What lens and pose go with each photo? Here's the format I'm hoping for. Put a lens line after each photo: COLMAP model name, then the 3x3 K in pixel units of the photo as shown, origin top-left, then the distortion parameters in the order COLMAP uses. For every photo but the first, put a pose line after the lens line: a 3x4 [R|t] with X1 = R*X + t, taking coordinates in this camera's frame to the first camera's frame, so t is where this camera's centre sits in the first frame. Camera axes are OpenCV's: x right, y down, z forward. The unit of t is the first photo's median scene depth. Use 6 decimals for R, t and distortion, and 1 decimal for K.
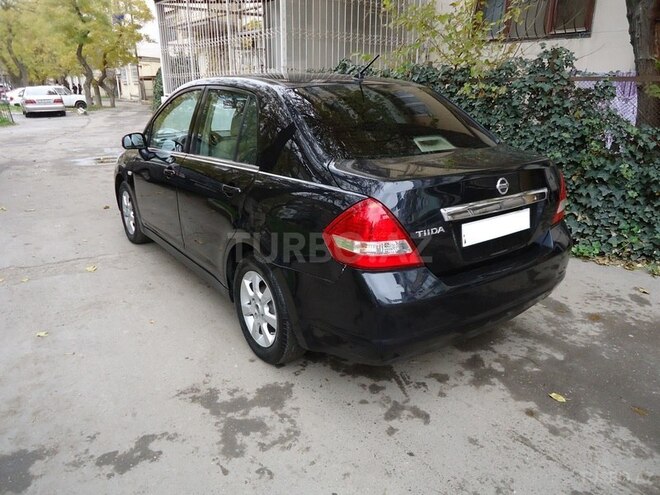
lens RADIAL K [[484.5, 0, 330.0], [0, 484.5, 247.5], [0, 0, 1]] dist [-0.005826, 0.003070]
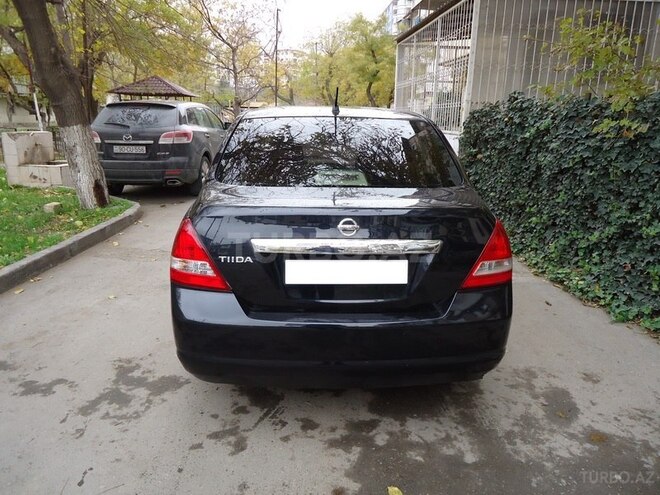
lens RADIAL K [[484.5, 0, 330.0], [0, 484.5, 247.5], [0, 0, 1]] dist [-0.005826, 0.003070]
pose [[0.834689, 0.154854, -0.528501, 0.750576], [-0.188573, 0.982007, -0.010088, -0.069706], [0.517430, 0.108081, 0.848872, 0.206083]]
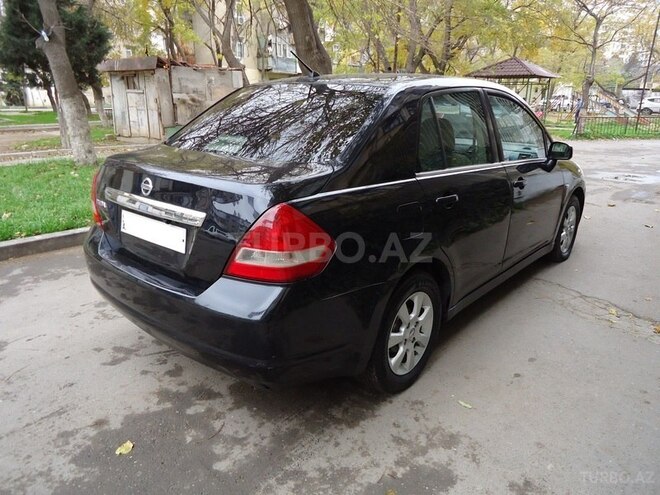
lens RADIAL K [[484.9, 0, 330.0], [0, 484.9, 247.5], [0, 0, 1]] dist [0.003883, 0.001171]
pose [[0.227820, 0.290412, -0.929386, 1.239565], [-0.318613, 0.924175, 0.210682, -0.303436], [0.920100, 0.248117, 0.303074, 0.991027]]
